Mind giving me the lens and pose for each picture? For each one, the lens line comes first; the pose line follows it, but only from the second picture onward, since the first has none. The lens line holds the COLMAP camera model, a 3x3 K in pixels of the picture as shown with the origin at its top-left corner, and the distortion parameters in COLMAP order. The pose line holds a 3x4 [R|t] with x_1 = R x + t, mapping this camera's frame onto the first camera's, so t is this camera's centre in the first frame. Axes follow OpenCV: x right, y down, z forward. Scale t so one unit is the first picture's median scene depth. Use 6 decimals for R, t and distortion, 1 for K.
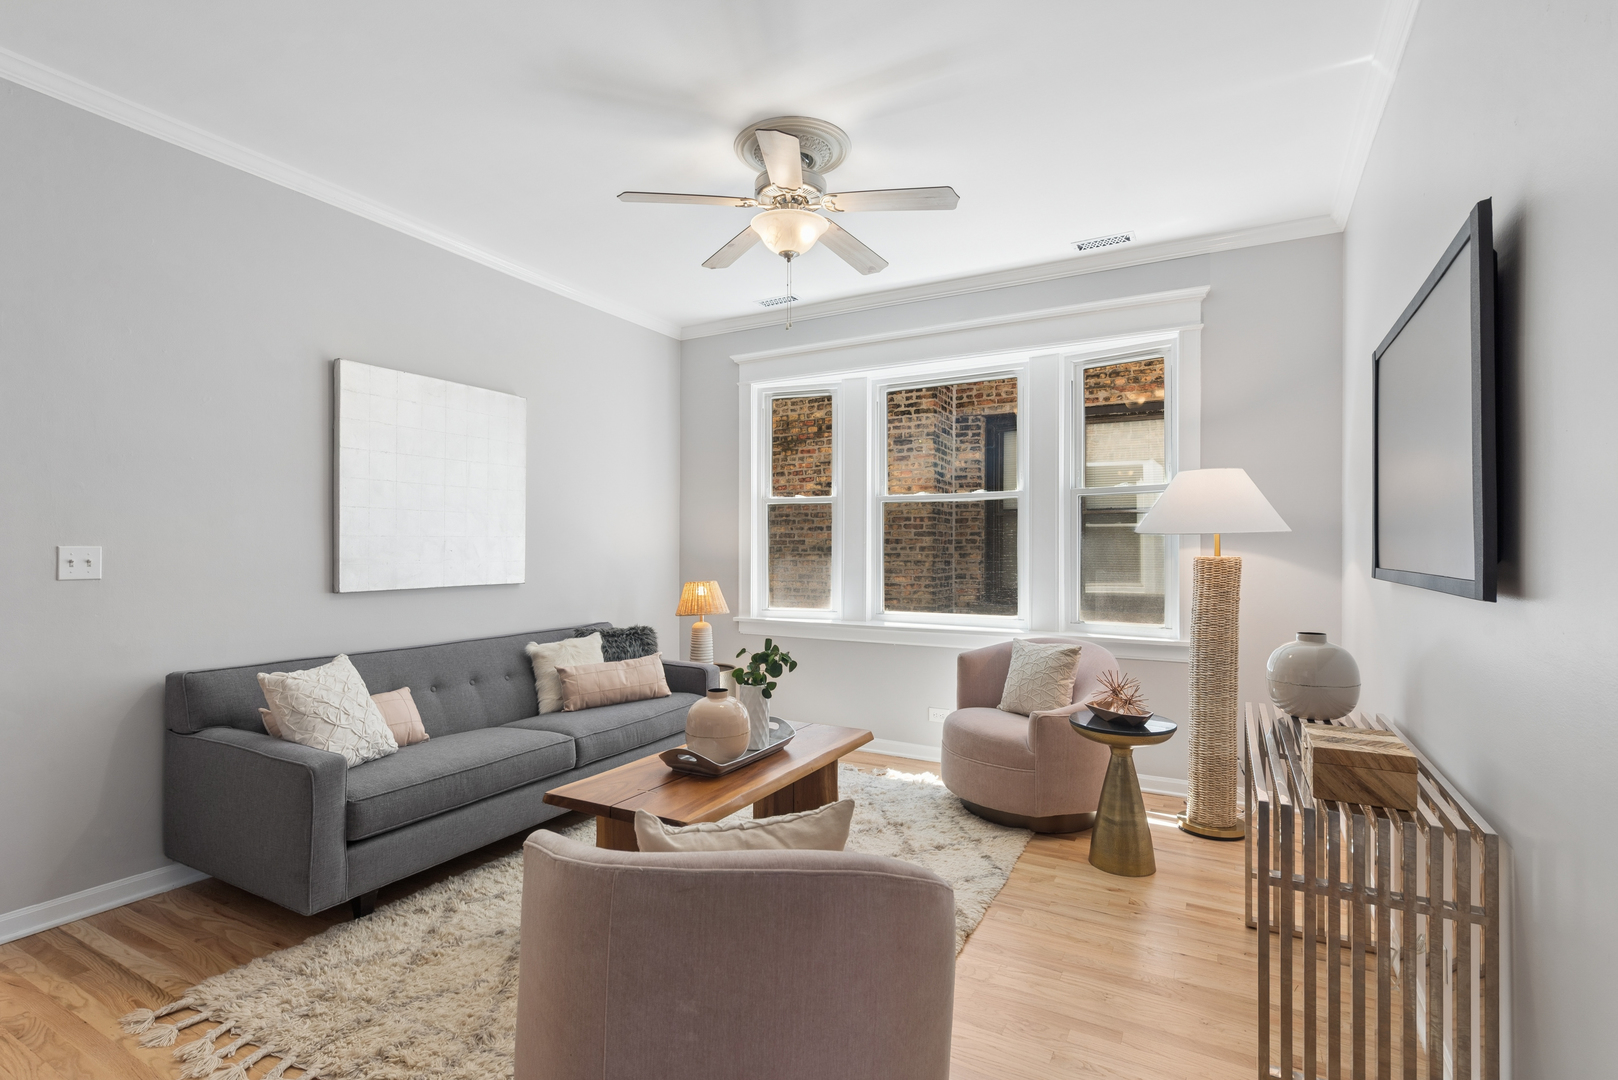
lens RADIAL K [[785.5, 0, 803.7], [0, 785.5, 545.6], [0, 0, 1]] dist [0.012826, -0.000212]
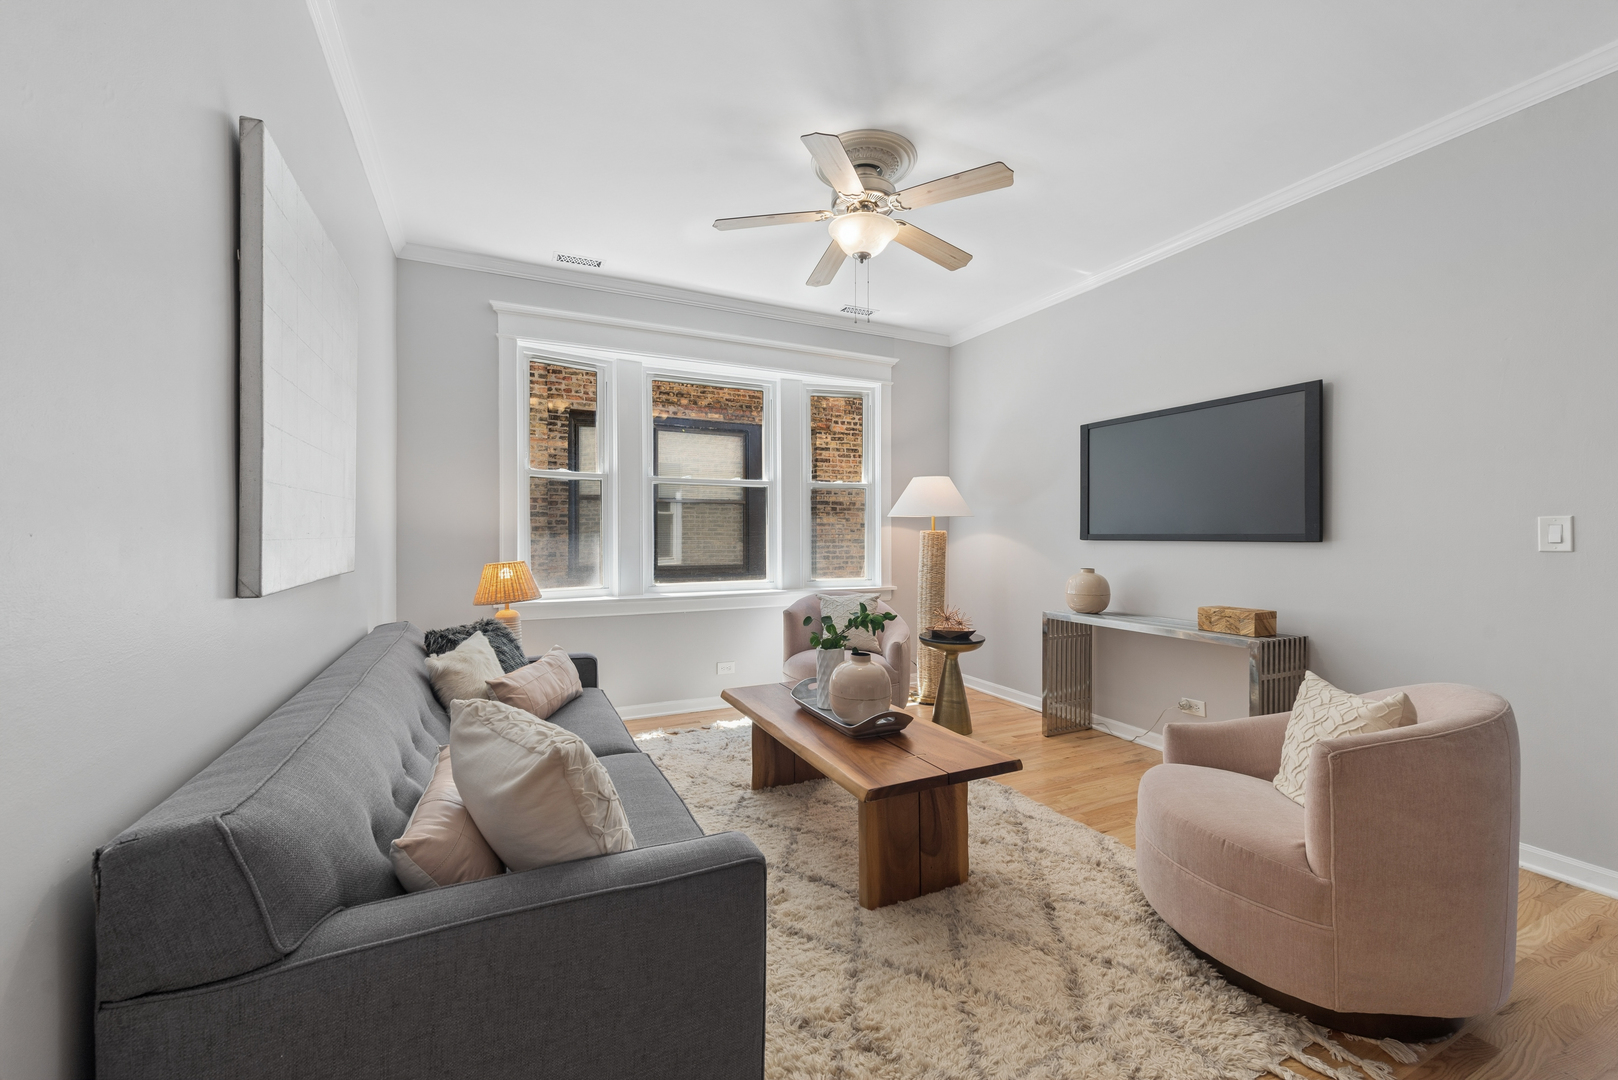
lens RADIAL K [[633.4, 0, 797.3], [0, 633.4, 539.2], [0, 0, 1]] dist [0.009241, -0.002097]
pose [[0.573566, -0.006122, 0.819136, -0.473250], [-0.002998, 0.999950, 0.009572, 0.012654], [-0.819154, -0.007946, 0.573519, 0.326619]]
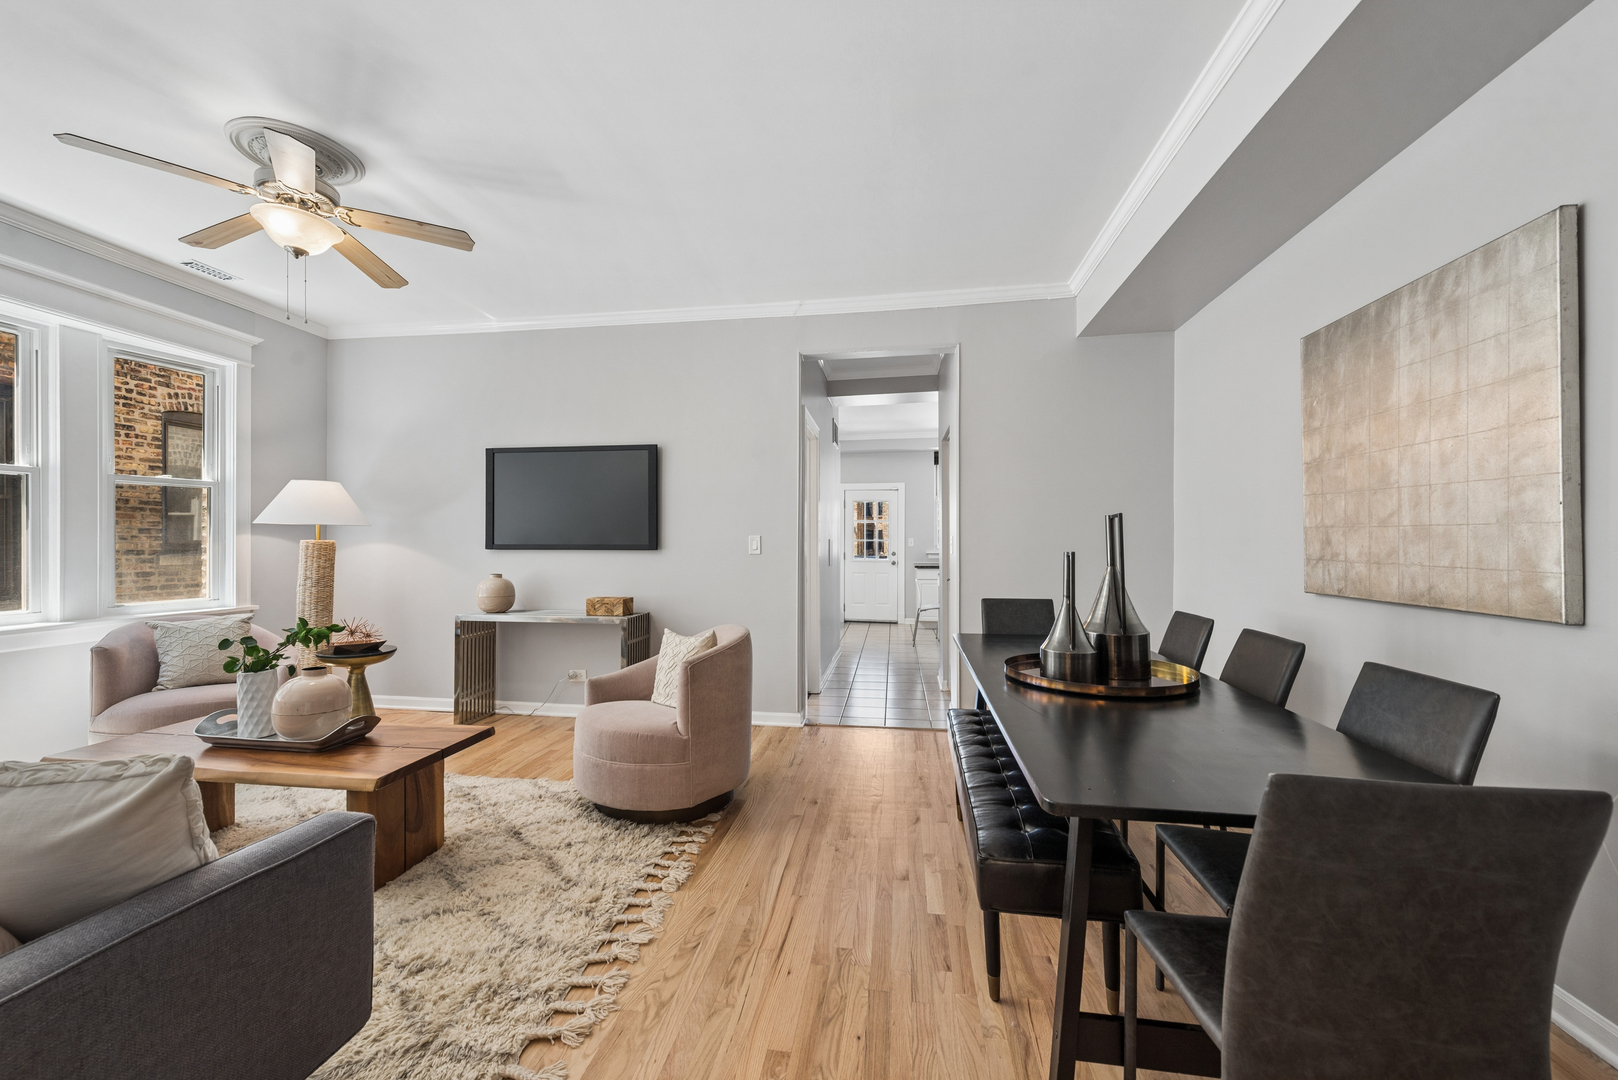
lens RADIAL K [[633.4, 0, 807.2], [0, 633.4, 540.4], [0, 0, 1]] dist [0.009241, -0.002097]
pose [[-0.365559, 0.004093, 0.930779, -0.620923], [-0.005939, 0.999960, -0.006729, 0.010845], [-0.930769, -0.007988, -0.365520, 0.394165]]
